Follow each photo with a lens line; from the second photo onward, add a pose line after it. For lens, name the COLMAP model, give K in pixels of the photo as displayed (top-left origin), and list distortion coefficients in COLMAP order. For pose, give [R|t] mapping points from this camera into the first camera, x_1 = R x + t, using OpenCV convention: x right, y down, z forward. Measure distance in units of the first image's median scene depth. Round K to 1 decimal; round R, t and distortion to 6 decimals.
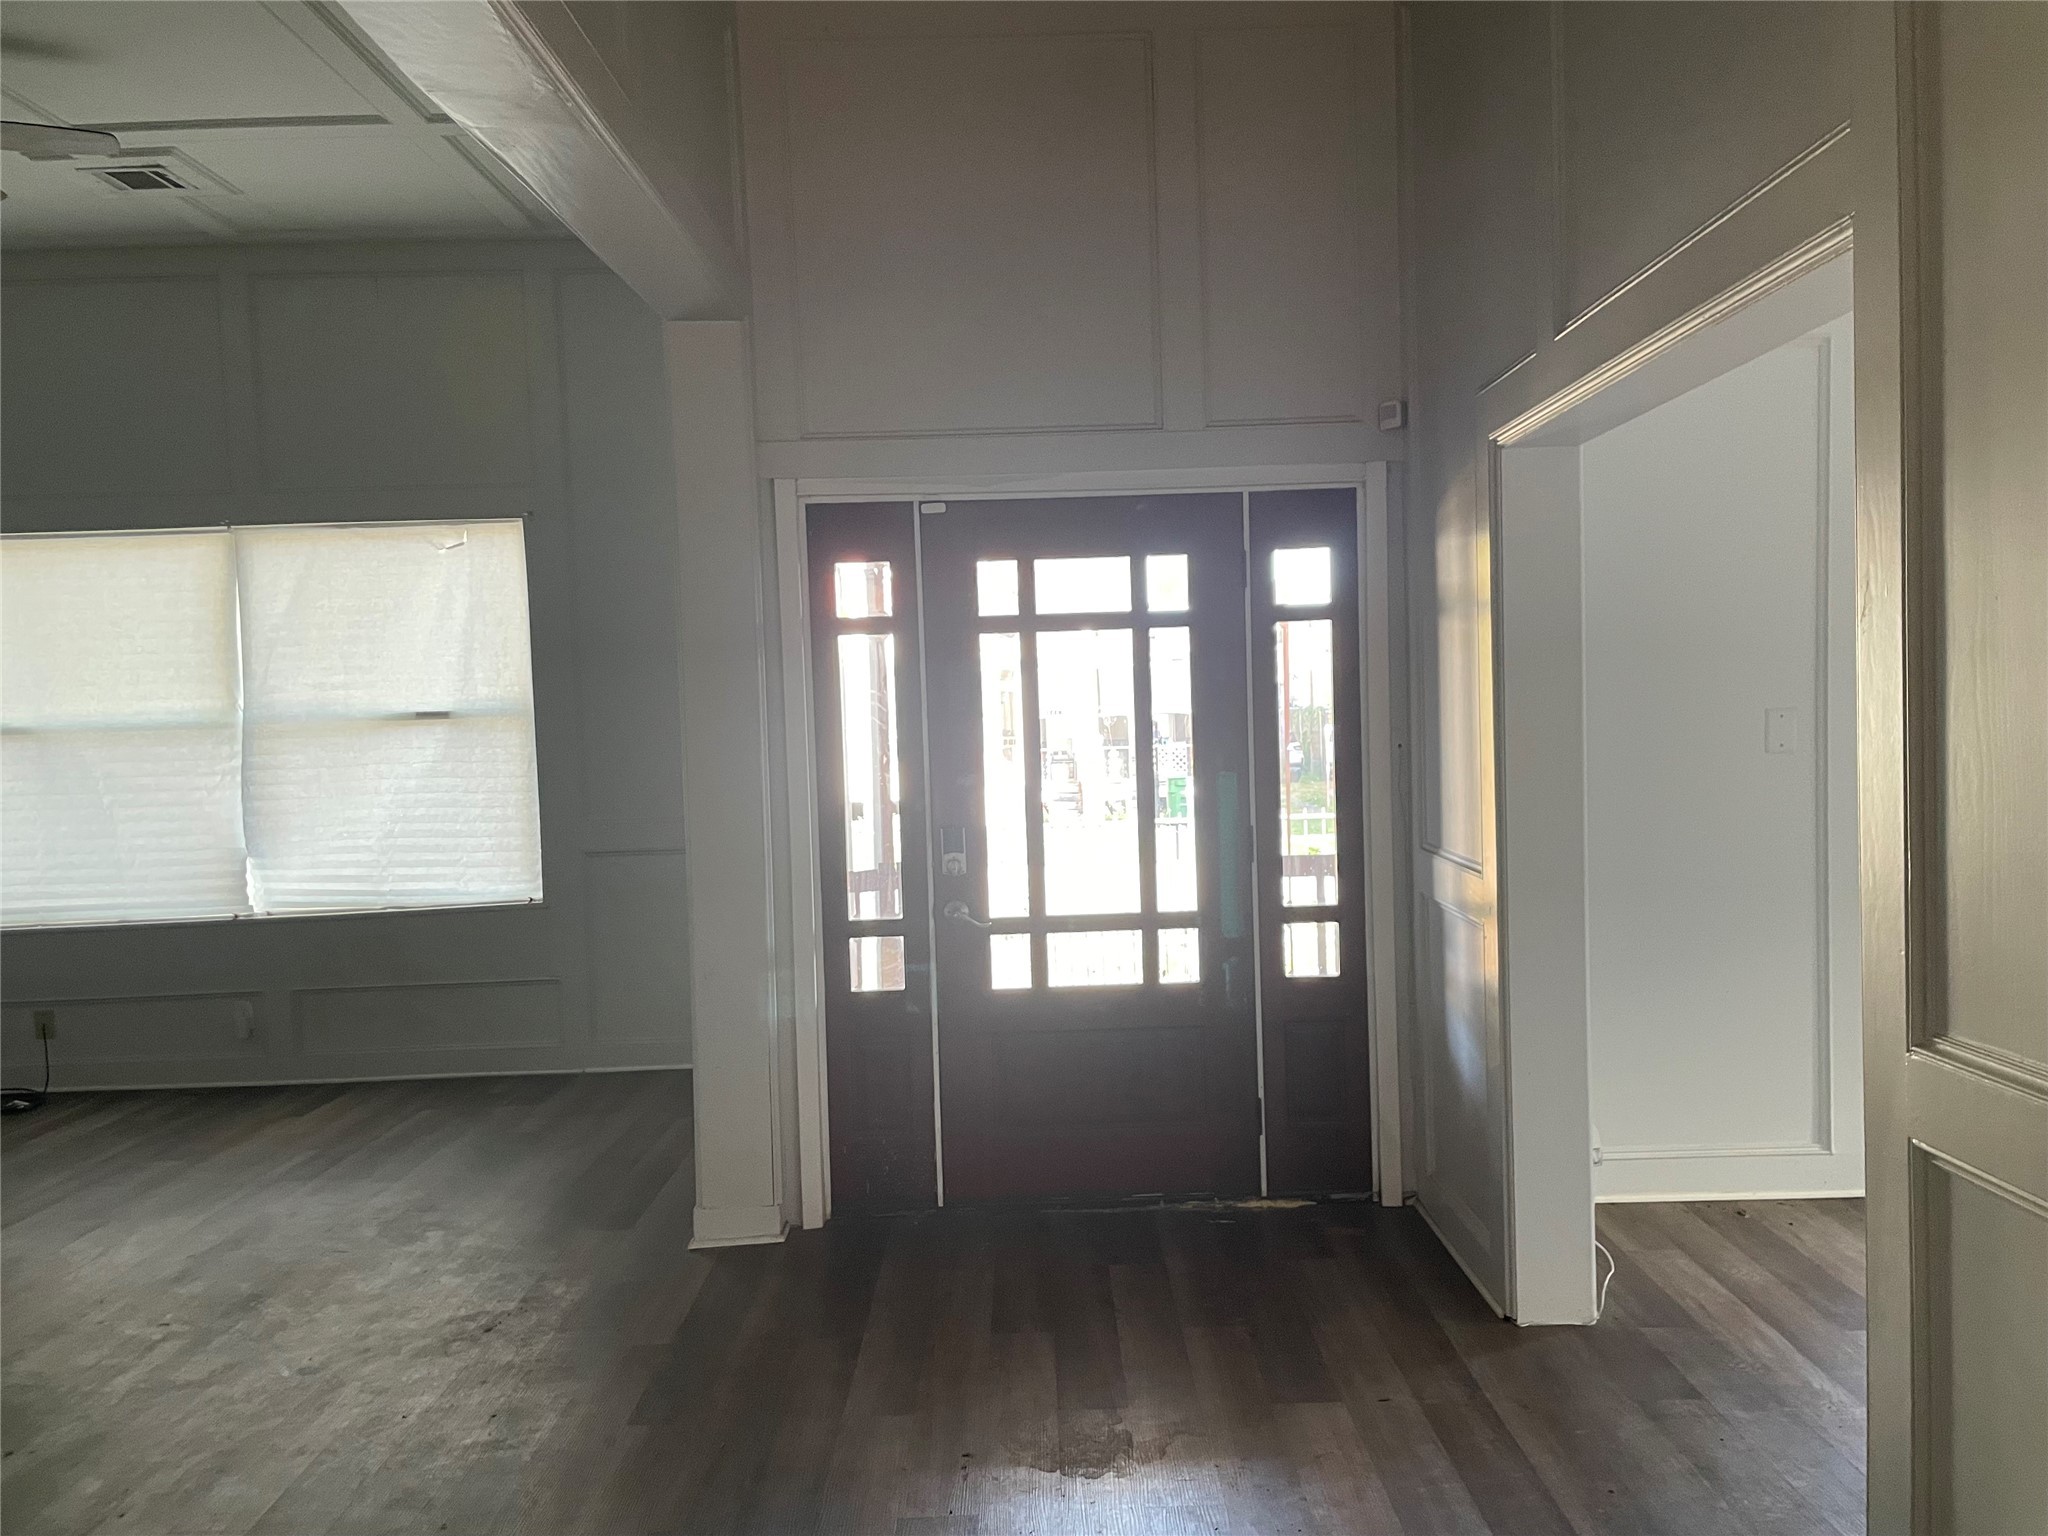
lens RADIAL K [[1554.1, 0, 1024.0], [0, 1554.1, 768.0], [0, 0, 1]] dist [0.048311, -0.124594]
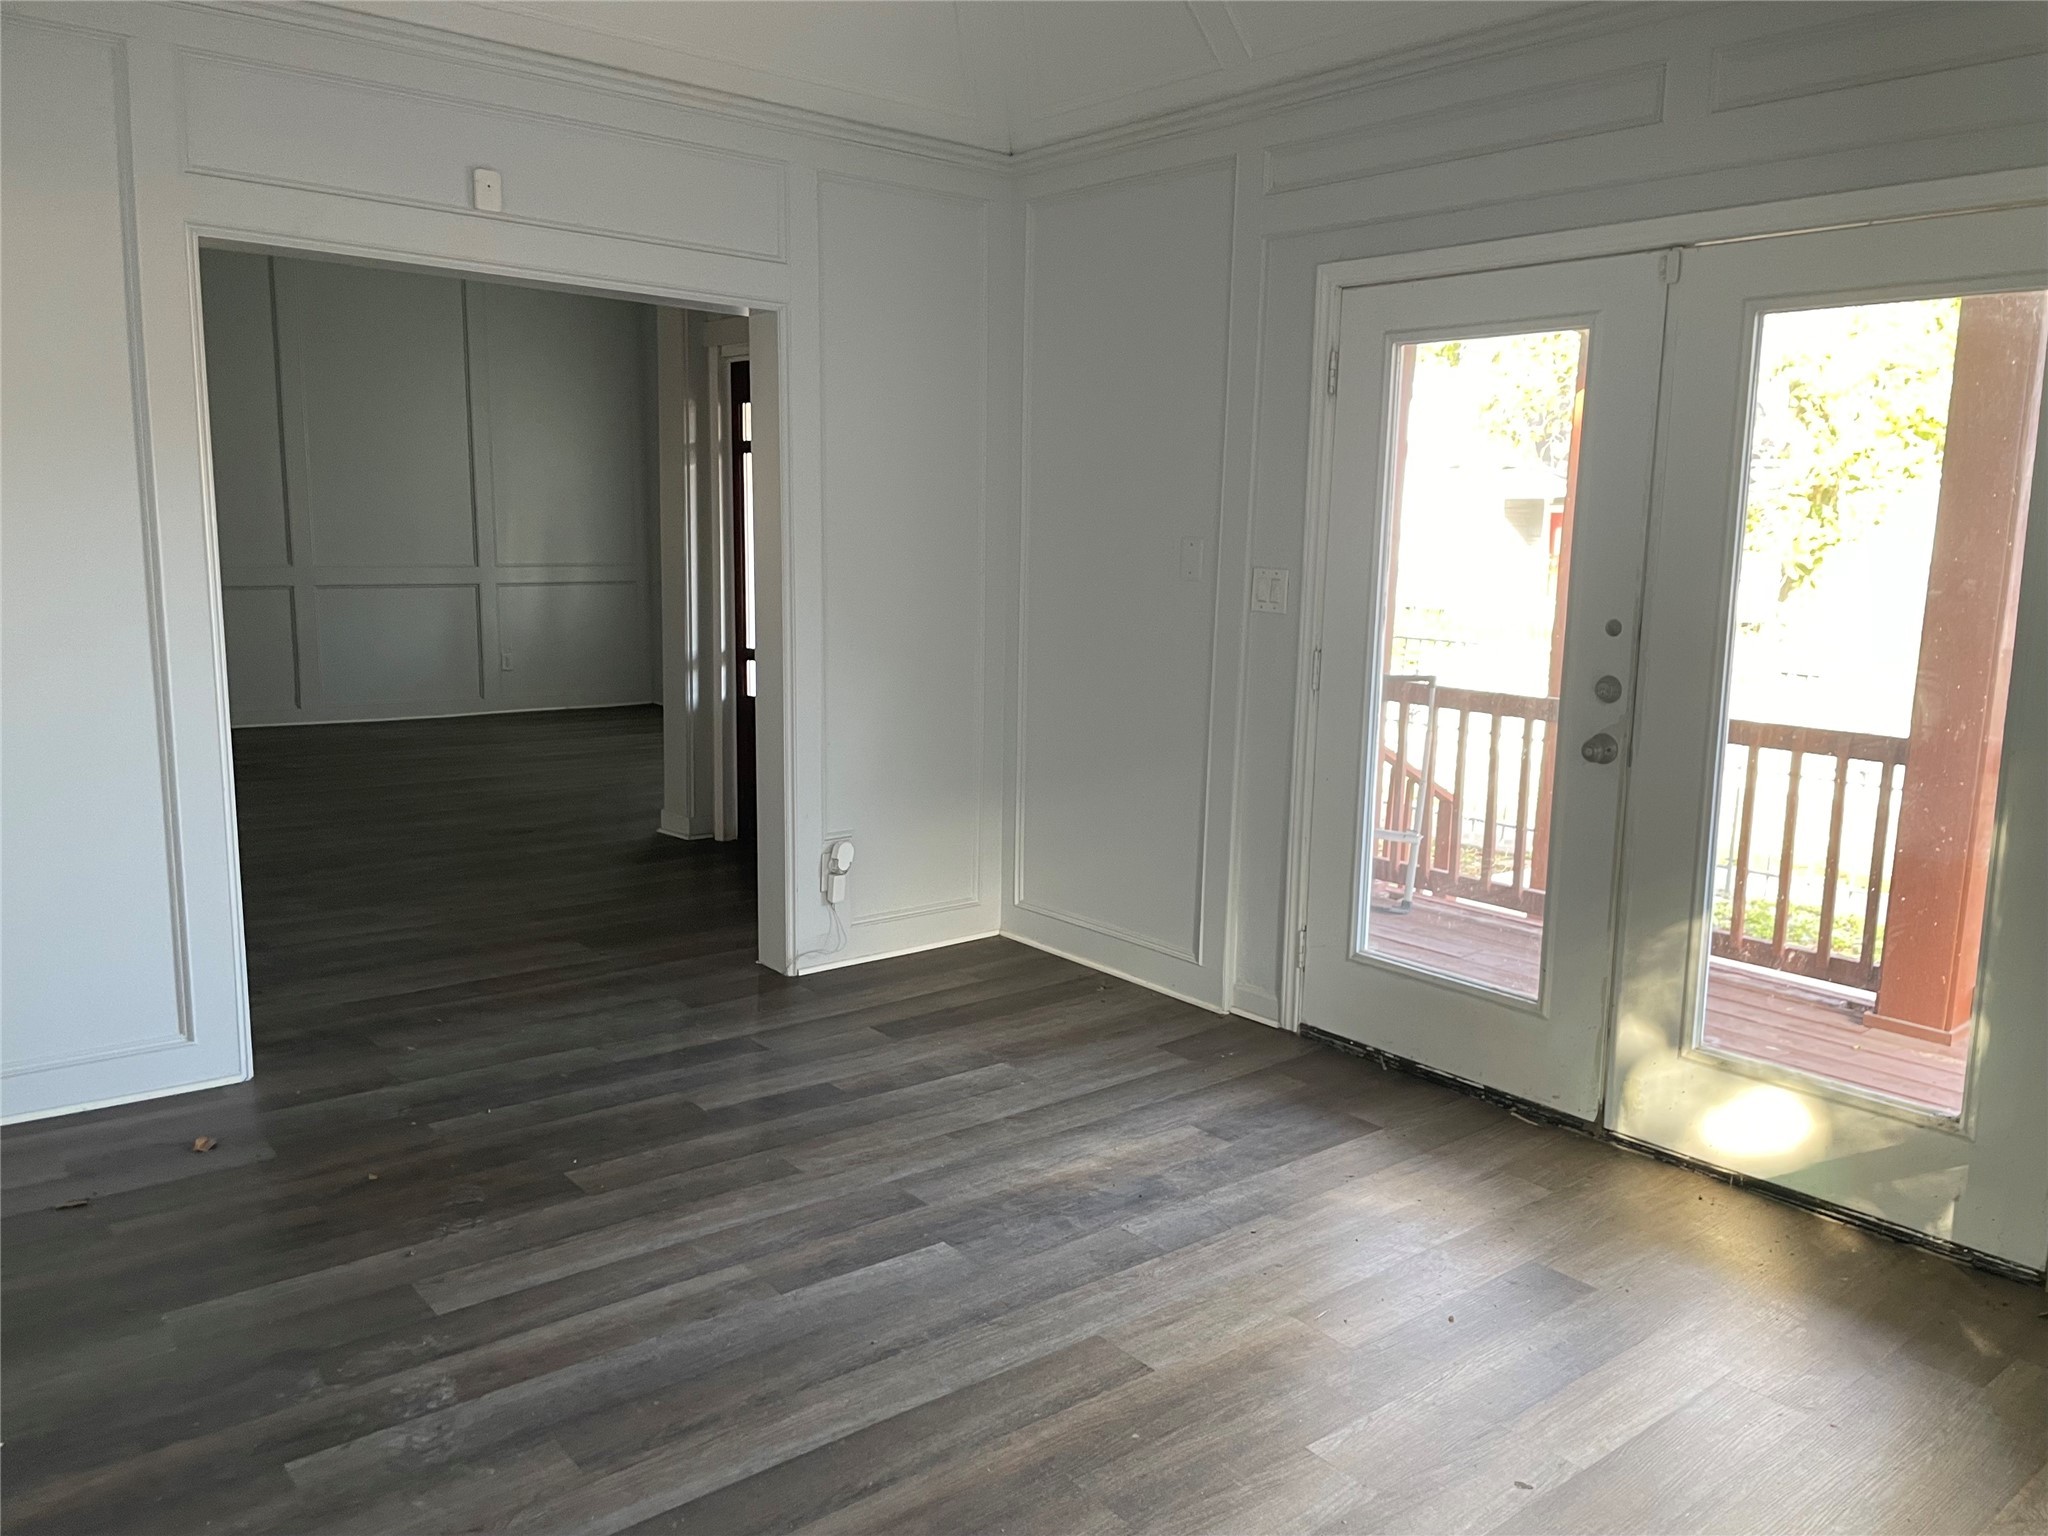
lens RADIAL K [[1548.7, 0, 1024.0], [0, 1548.7, 768.0], [0, 0, 1]] dist [0.041730, -0.004962]
pose [[0.639649, 0.162207, -0.751358, 1.294767], [-0.072992, 0.985882, 0.150697, -0.034469], [0.765194, -0.041550, 0.642458, 0.261766]]
